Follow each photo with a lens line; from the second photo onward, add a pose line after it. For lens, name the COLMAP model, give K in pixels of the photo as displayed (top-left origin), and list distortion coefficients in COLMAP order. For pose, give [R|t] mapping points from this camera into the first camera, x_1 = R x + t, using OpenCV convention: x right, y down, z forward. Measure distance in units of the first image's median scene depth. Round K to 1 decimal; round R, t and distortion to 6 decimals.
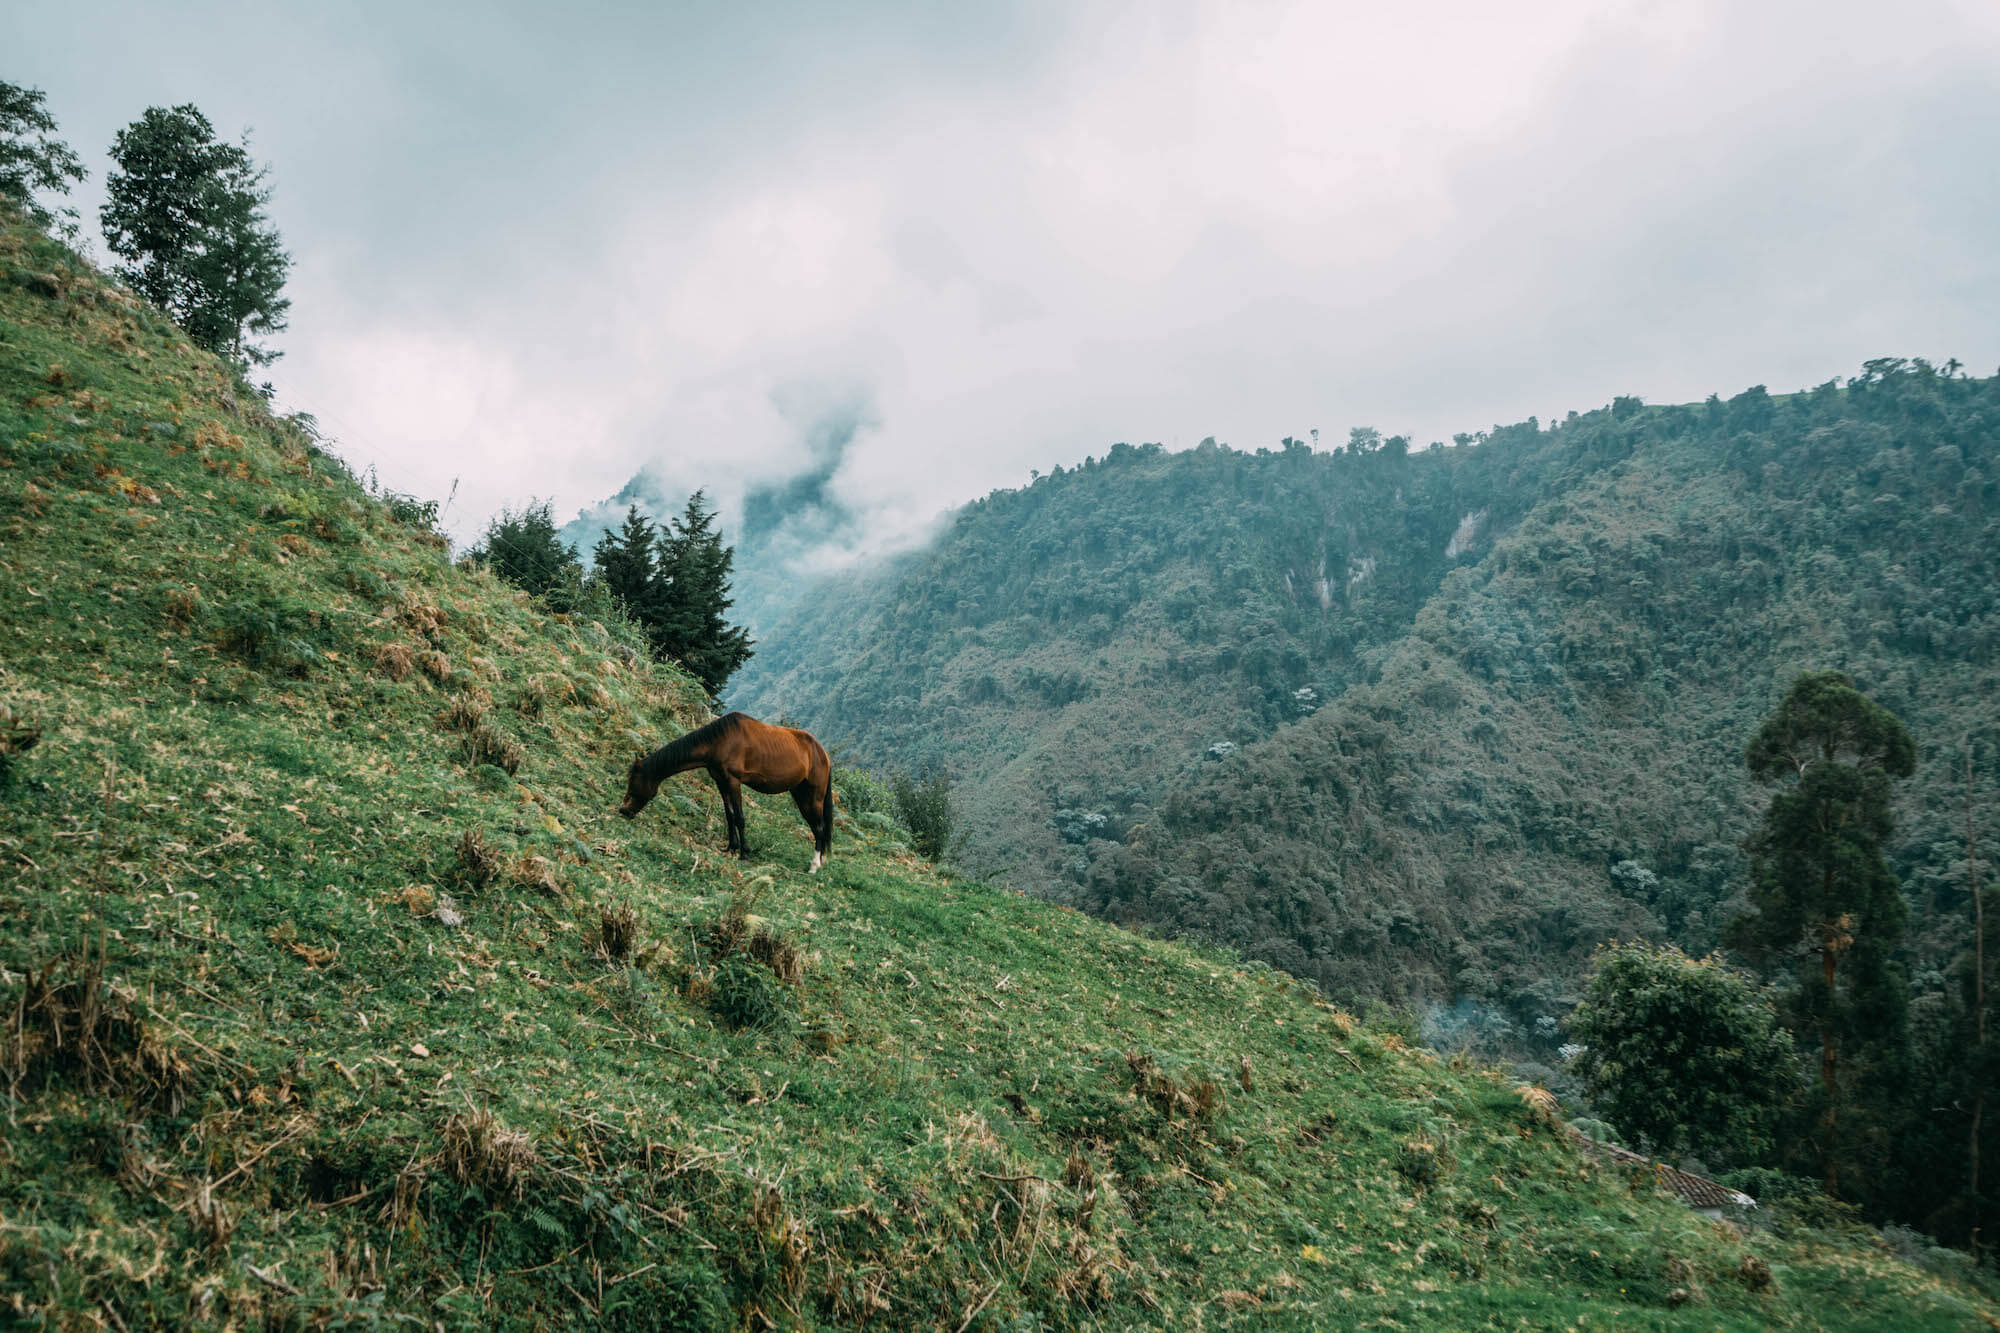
lens RADIAL K [[1729.4, 0, 1000.0], [0, 1729.4, 666.5], [0, 0, 1]] dist [-0.066614, 0.003298]
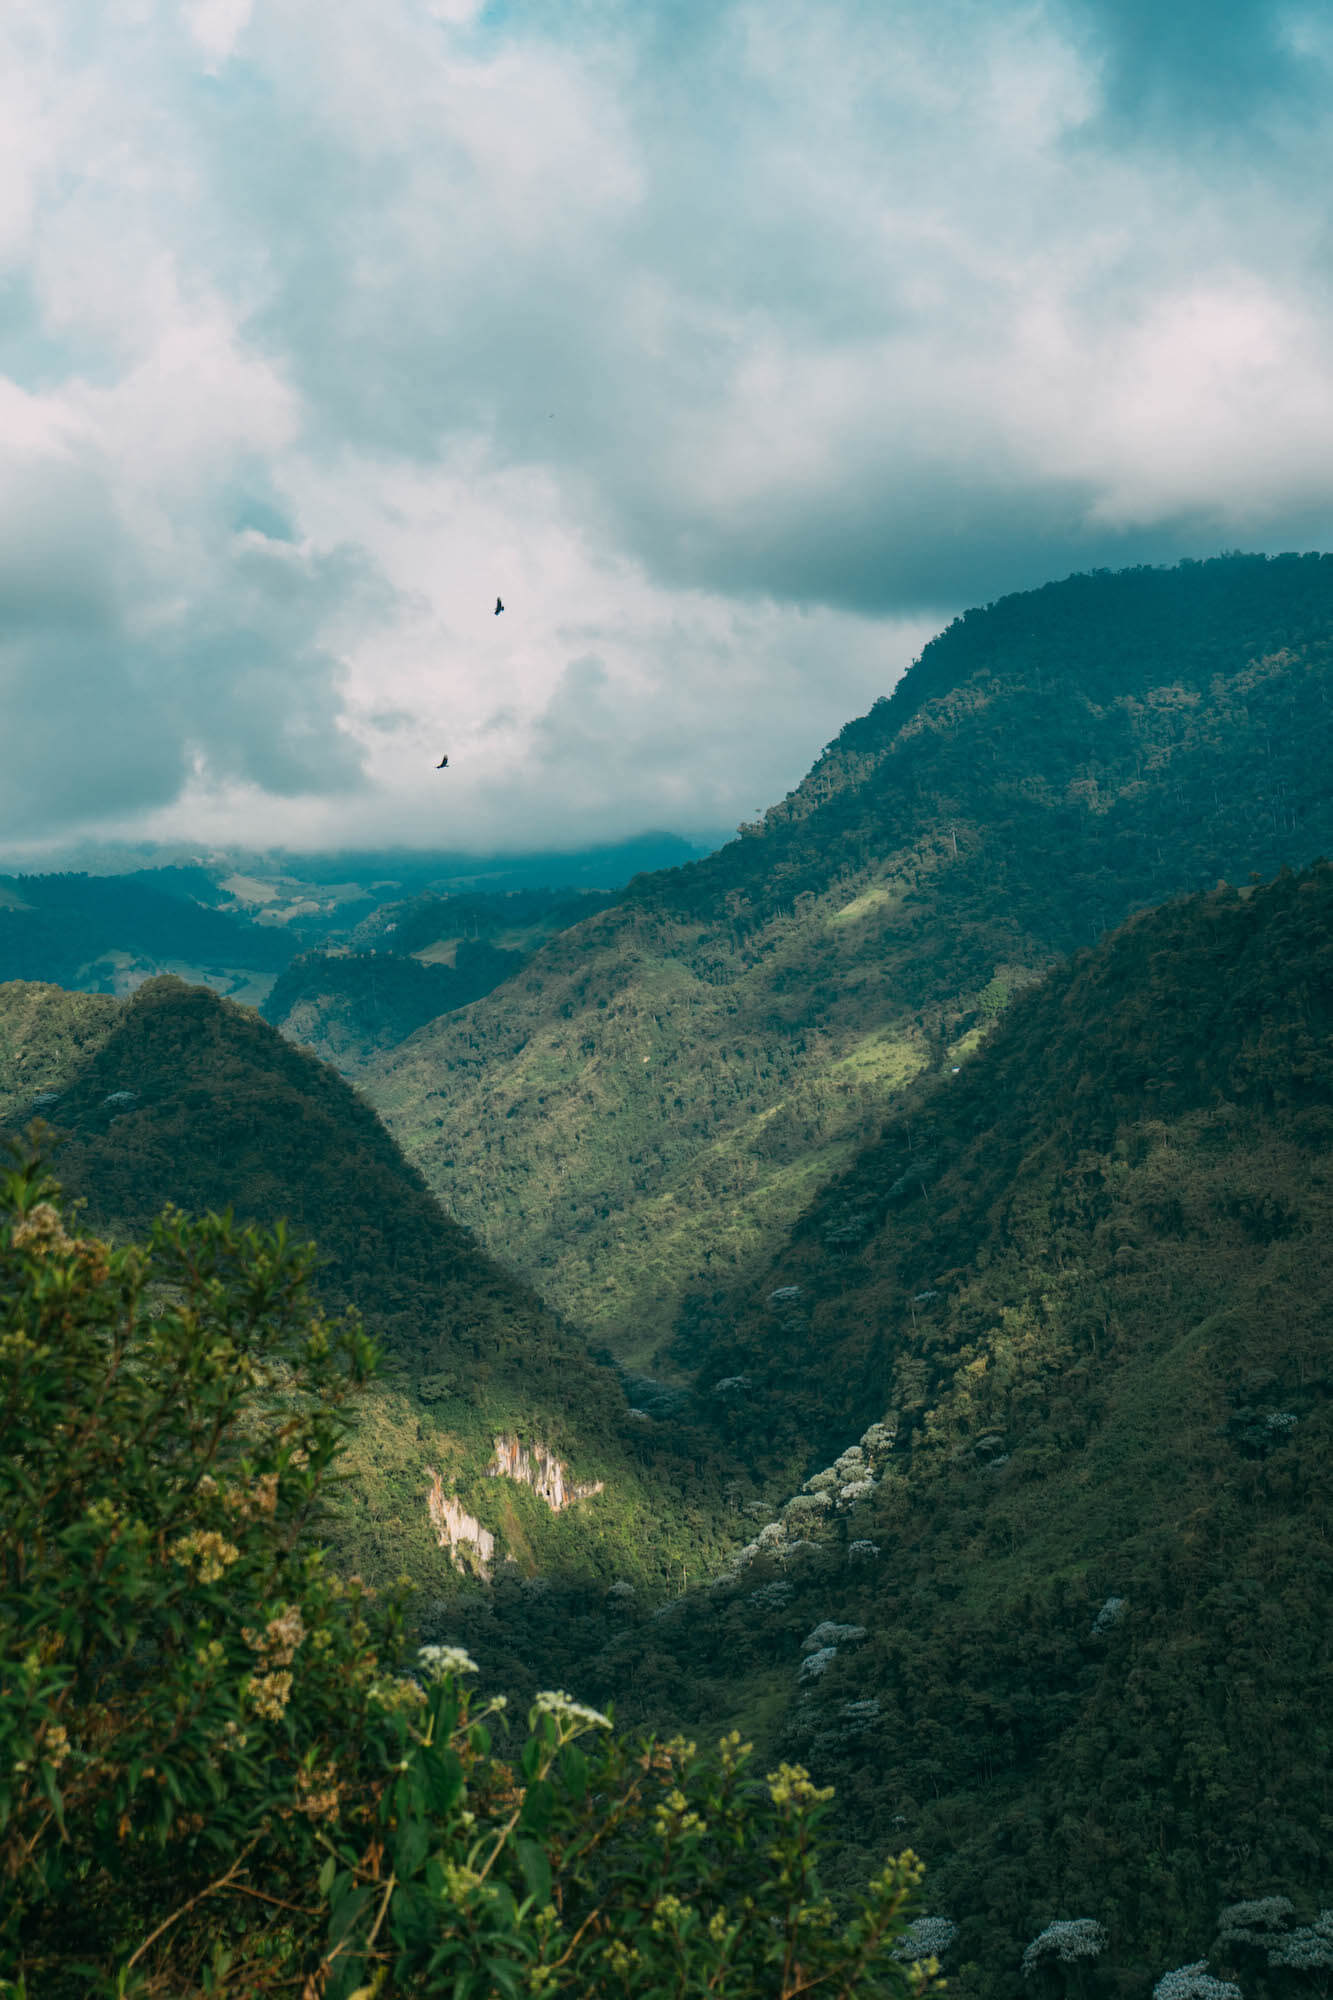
lens RADIAL K [[2772.0, 0, 666.5], [0, 2772.0, 1000.0], [0, 0, 1]] dist [-0.047961, 0.039616]
pose [[0.954573, -0.081777, -0.286537, 0.219759], [0.085080, 0.996374, -0.000925, -0.160941], [0.285574, -0.023495, 0.958069, -0.317138]]
